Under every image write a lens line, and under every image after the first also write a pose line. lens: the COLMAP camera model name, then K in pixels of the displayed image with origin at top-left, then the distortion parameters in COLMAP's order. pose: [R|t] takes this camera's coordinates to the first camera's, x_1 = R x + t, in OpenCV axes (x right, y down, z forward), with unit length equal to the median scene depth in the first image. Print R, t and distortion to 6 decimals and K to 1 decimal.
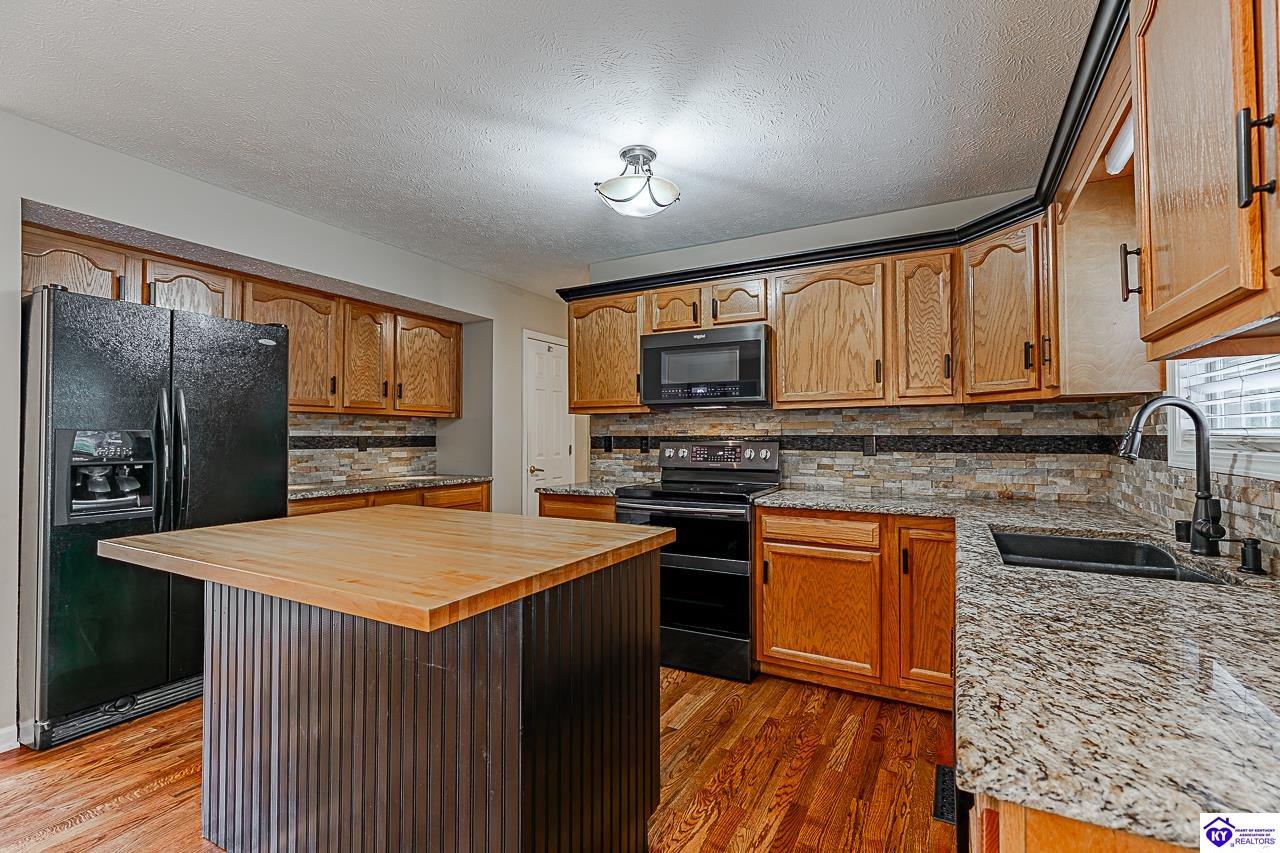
lens RADIAL K [[576.8, 0, 644.5], [0, 576.8, 425.6], [0, 0, 1]] dist [0.008788, -0.002672]
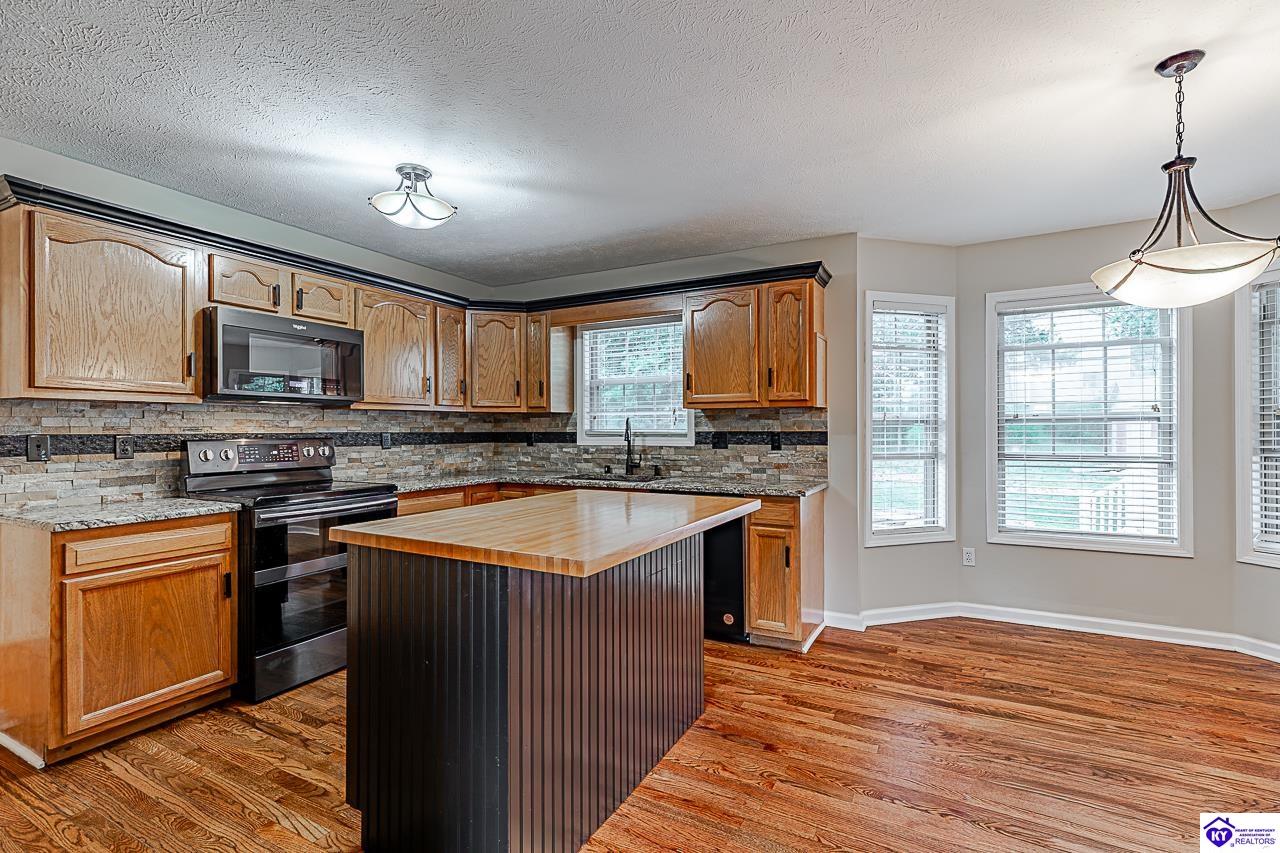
lens RADIAL K [[576.8, 0, 647.1], [0, 576.8, 426.5], [0, 0, 1]] dist [0.008788, -0.002672]
pose [[-0.005191, 0.008433, 0.999951, -0.936602], [-0.014485, 0.999859, -0.008508, 0.007011], [-0.999882, -0.014528, -0.005069, 0.487988]]
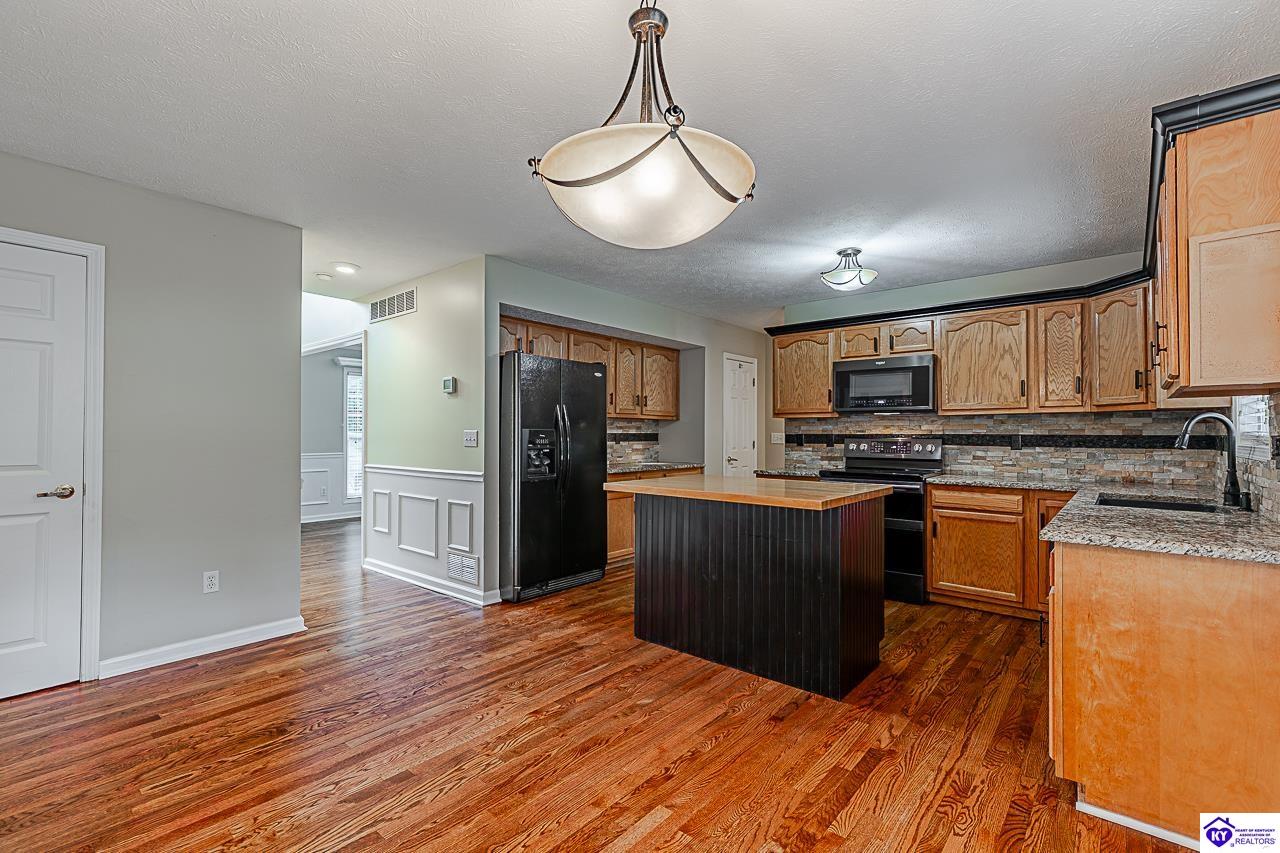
lens RADIAL K [[576.8, 0, 644.2], [0, 576.8, 425.8], [0, 0, 1]] dist [0.008788, -0.002672]
pose [[0.979199, 0.002005, -0.202893, -0.199479], [-0.001041, 0.999988, 0.004860, -0.009909], [0.202900, -0.004547, 0.979189, -0.534579]]
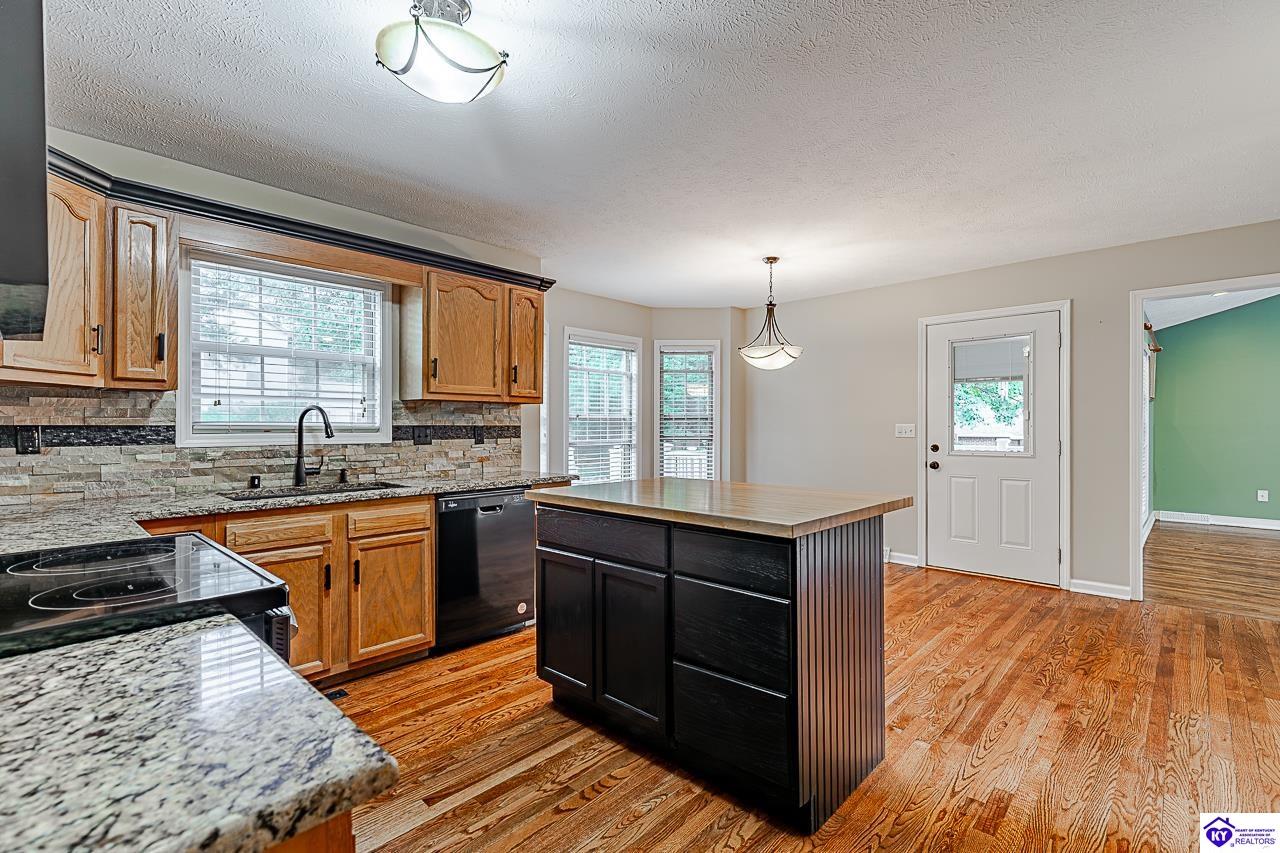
lens RADIAL K [[576.8, 0, 648.5], [0, 576.8, 426.6], [0, 0, 1]] dist [0.008788, -0.002672]
pose [[-0.967430, 0.002890, 0.253124, -0.353455], [-0.001730, 0.999836, -0.018029, 0.028046], [-0.253134, -0.017879, -0.967266, 1.363445]]
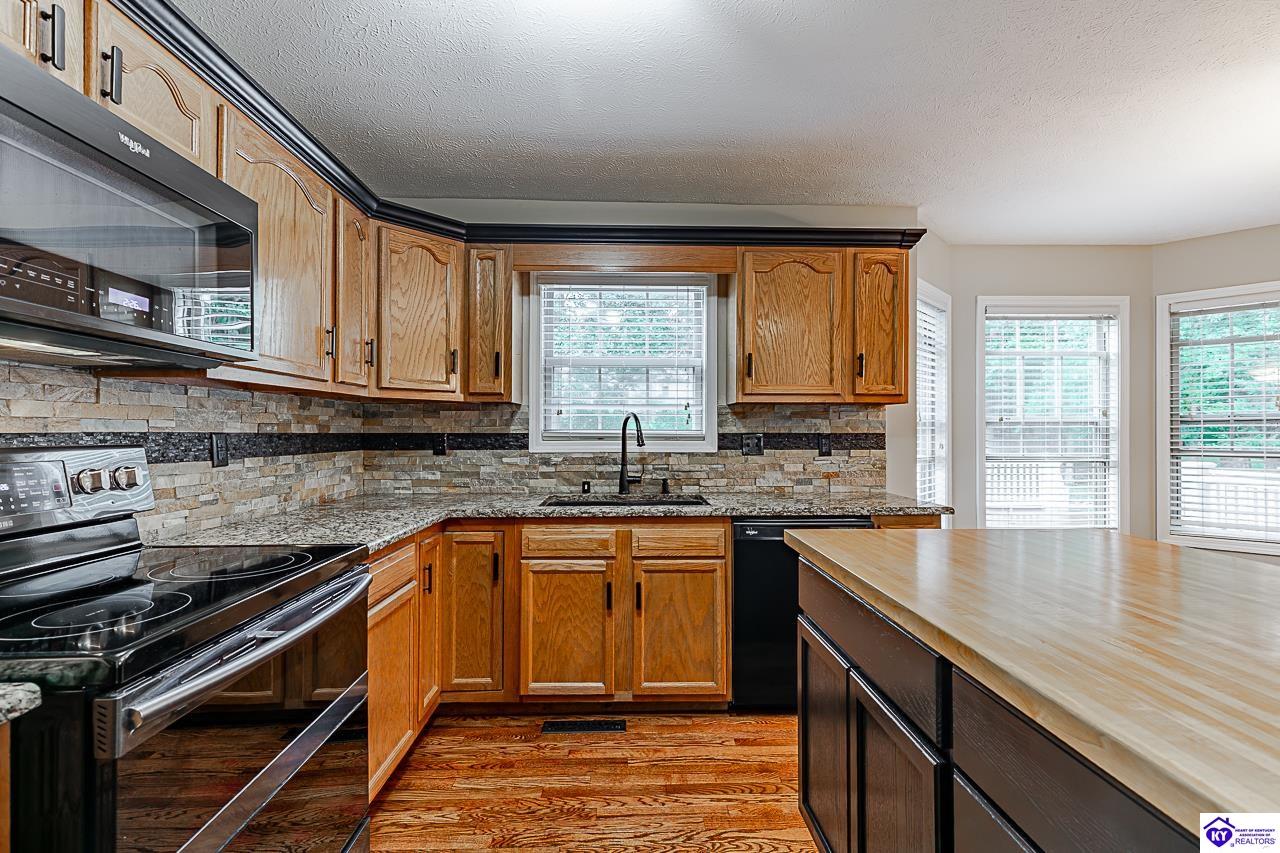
lens RADIAL K [[576.8, 0, 644.0], [0, 576.8, 426.5], [0, 0, 1]] dist [0.008788, -0.002672]
pose [[-0.503203, 0.010329, 0.864107, -0.394739], [-0.015176, 0.999669, -0.020787, 0.017619], [-0.864035, -0.023574, -0.502879, 1.008585]]
